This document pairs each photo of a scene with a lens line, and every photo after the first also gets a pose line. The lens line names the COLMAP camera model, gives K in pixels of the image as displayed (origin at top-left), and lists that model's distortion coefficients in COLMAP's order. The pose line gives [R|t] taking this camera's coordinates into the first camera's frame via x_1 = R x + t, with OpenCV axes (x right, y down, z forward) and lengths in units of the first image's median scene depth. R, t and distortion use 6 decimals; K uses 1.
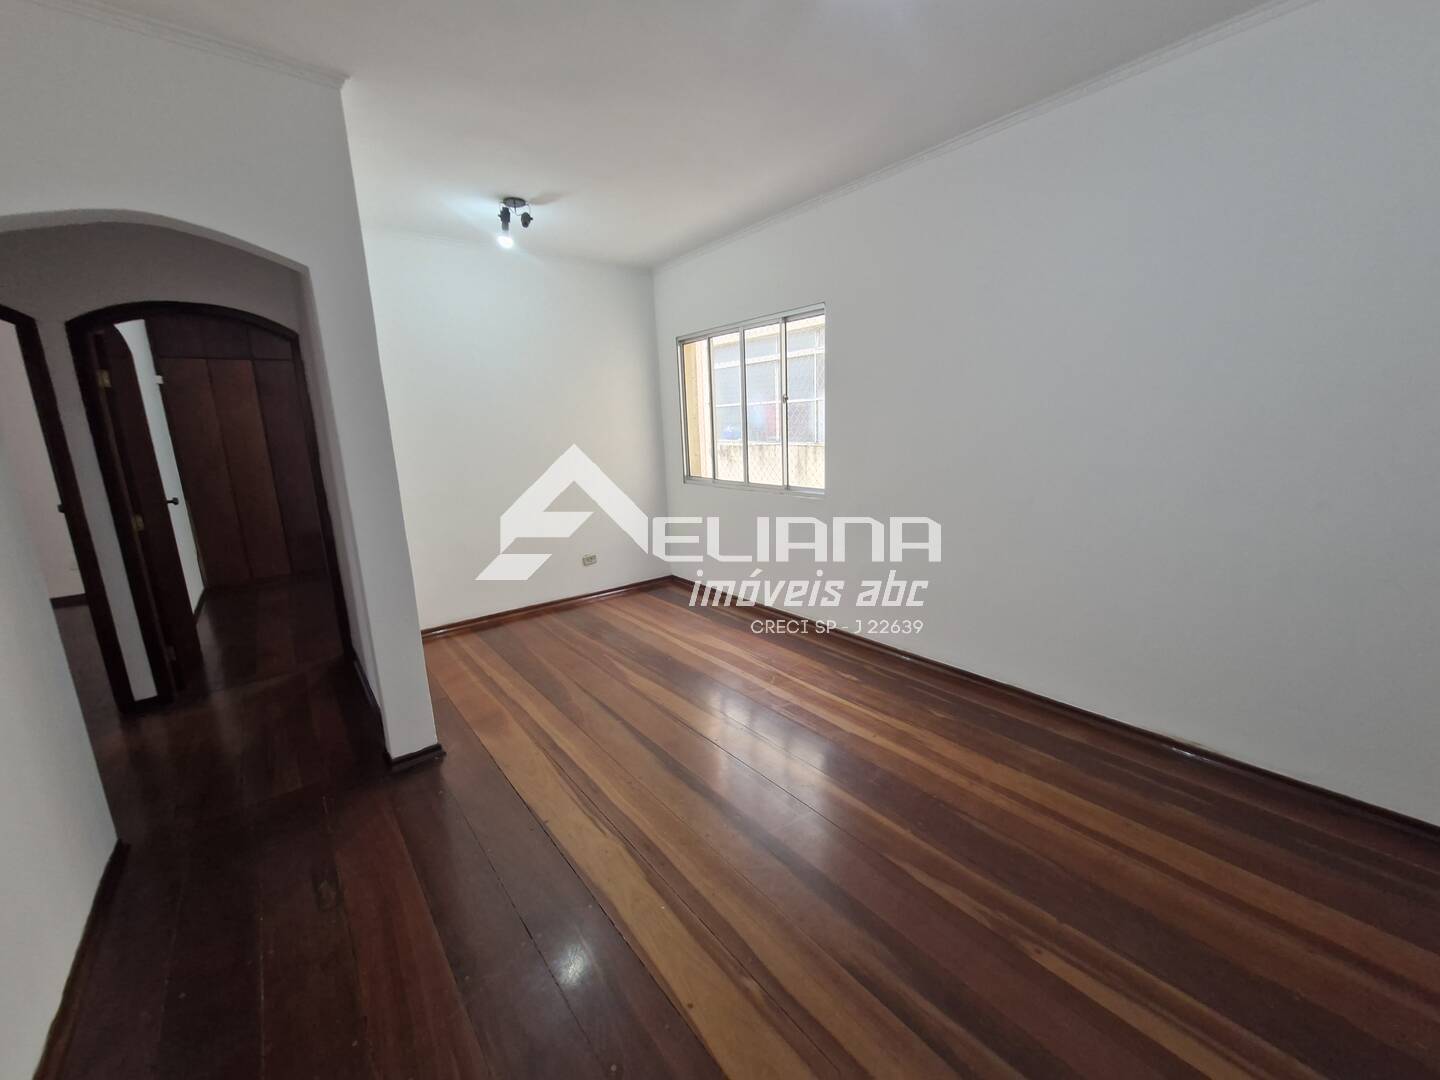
lens RADIAL K [[564.4, 0, 719.7], [0, 564.4, 539.8], [0, 0, 1]] dist [-0.003046, -0.000269]
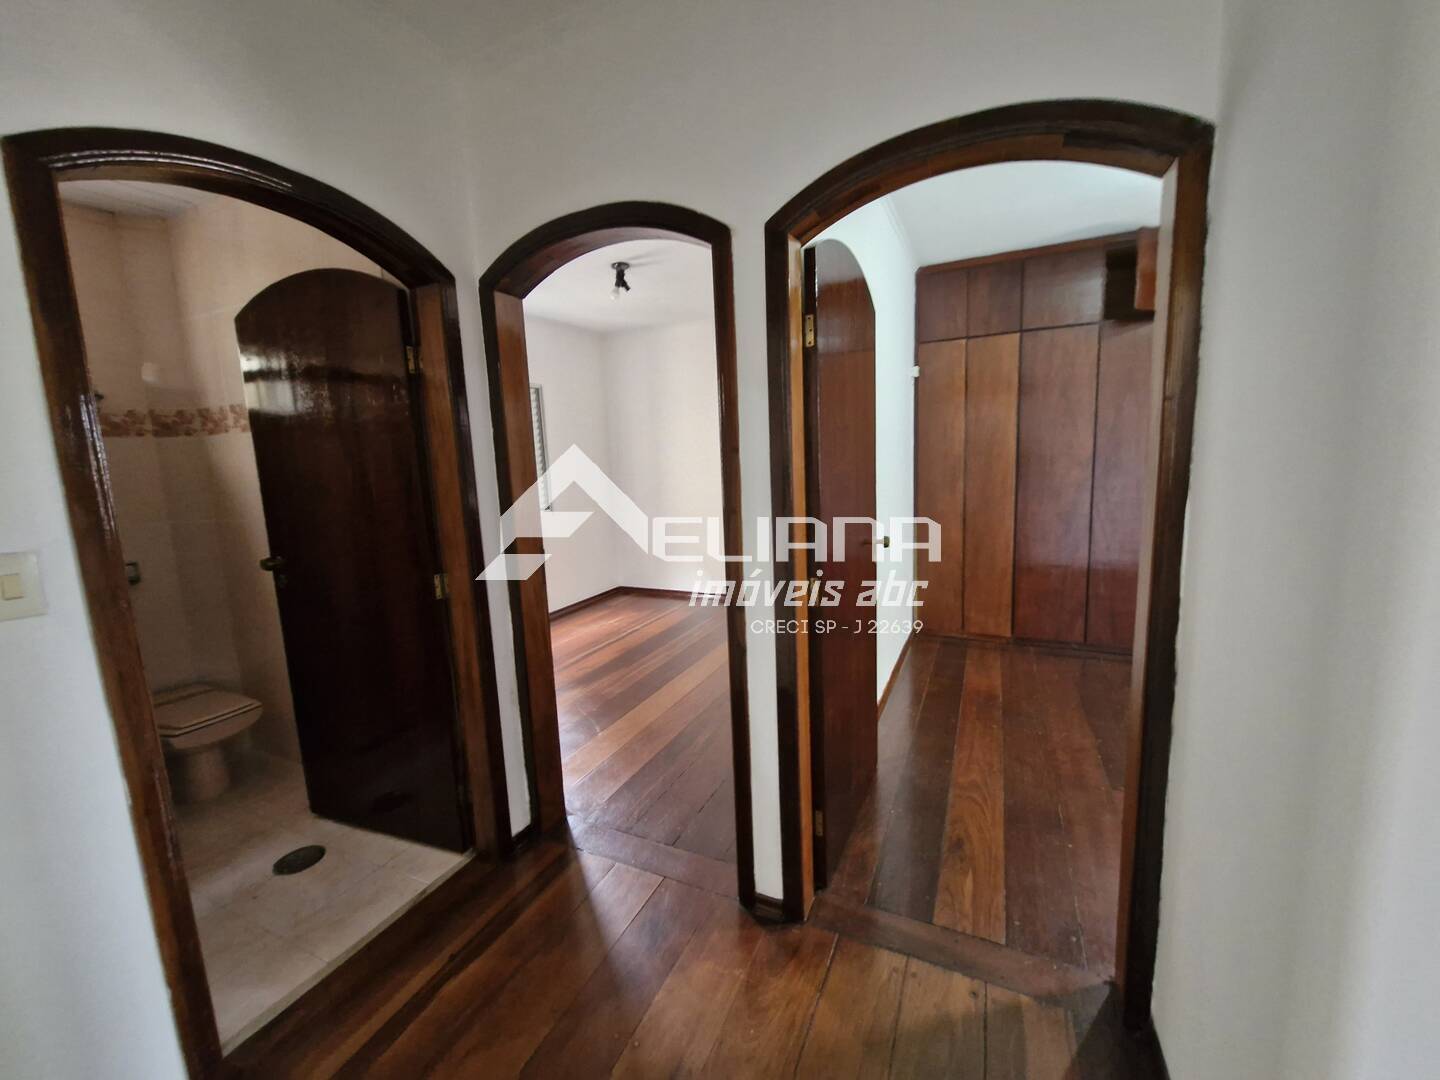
lens RADIAL K [[564.4, 0, 719.3], [0, 564.4, 531.5], [0, 0, 1]] dist [-0.003046, -0.000269]
pose [[0.439112, 0.139365, -0.887557, -0.608035], [-0.151134, 0.985276, 0.079937, -0.121521], [0.885629, 0.099039, 0.453710, 0.683336]]
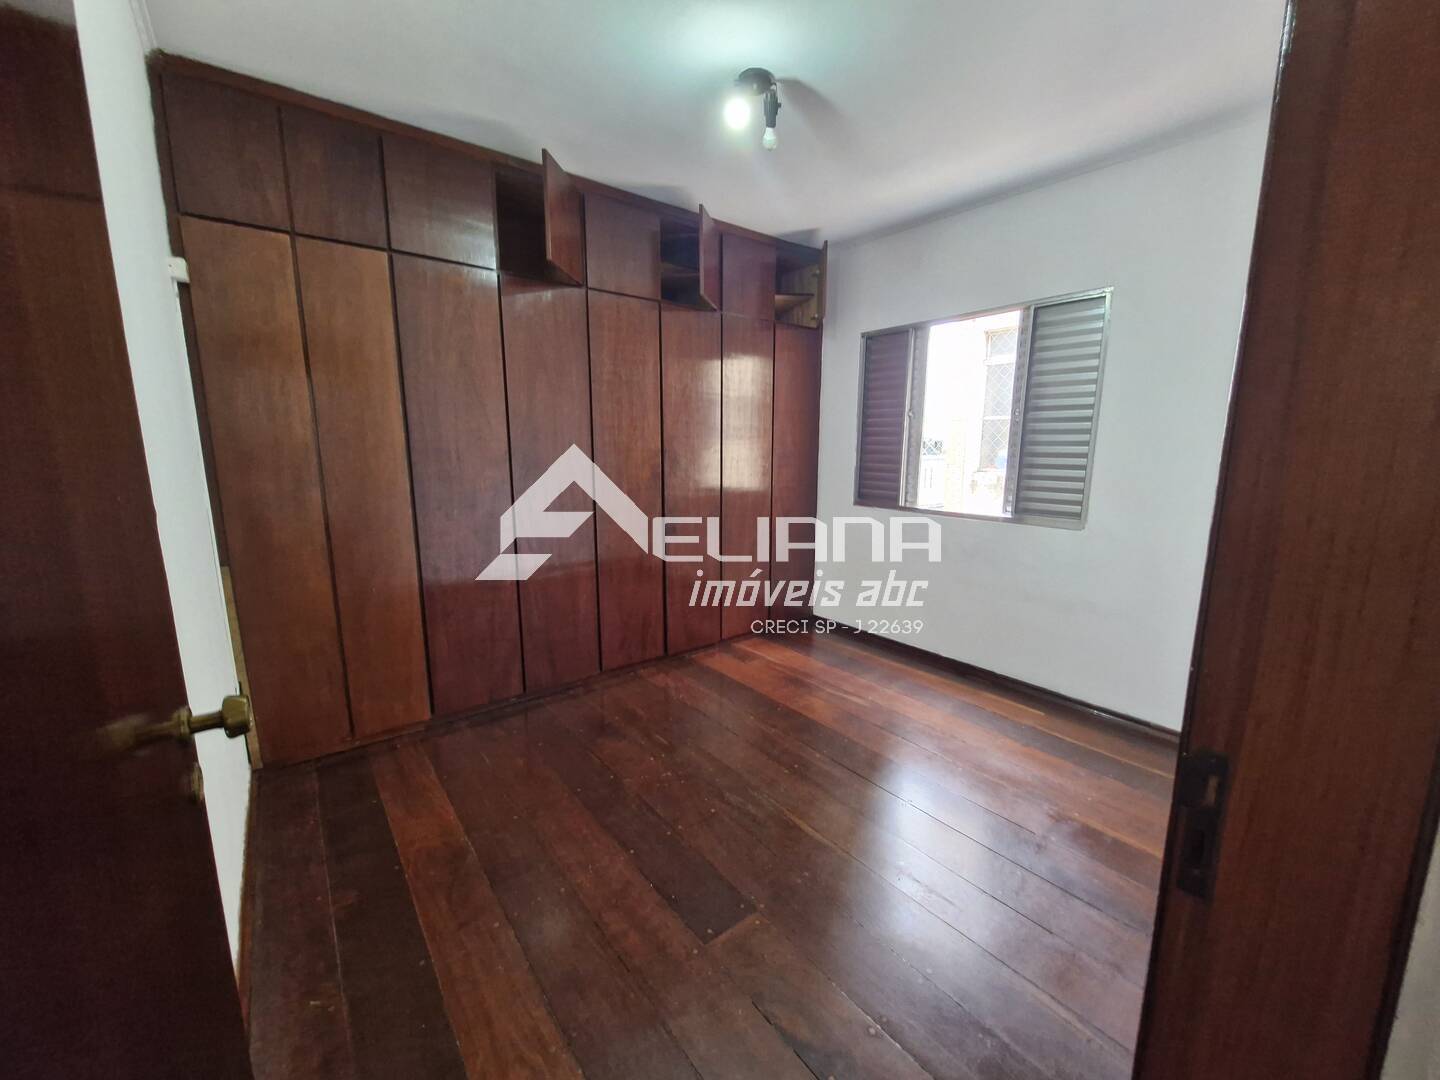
lens RADIAL K [[564.4, 0, 730.5], [0, 564.4, 545.6], [0, 0, 1]] dist [-0.003046, -0.000269]
pose [[0.999392, 0.034816, 0.001583, -1.104628], [-0.034763, 0.999058, -0.025980, -0.150287], [-0.002486, 0.025910, 0.999661, 1.116252]]
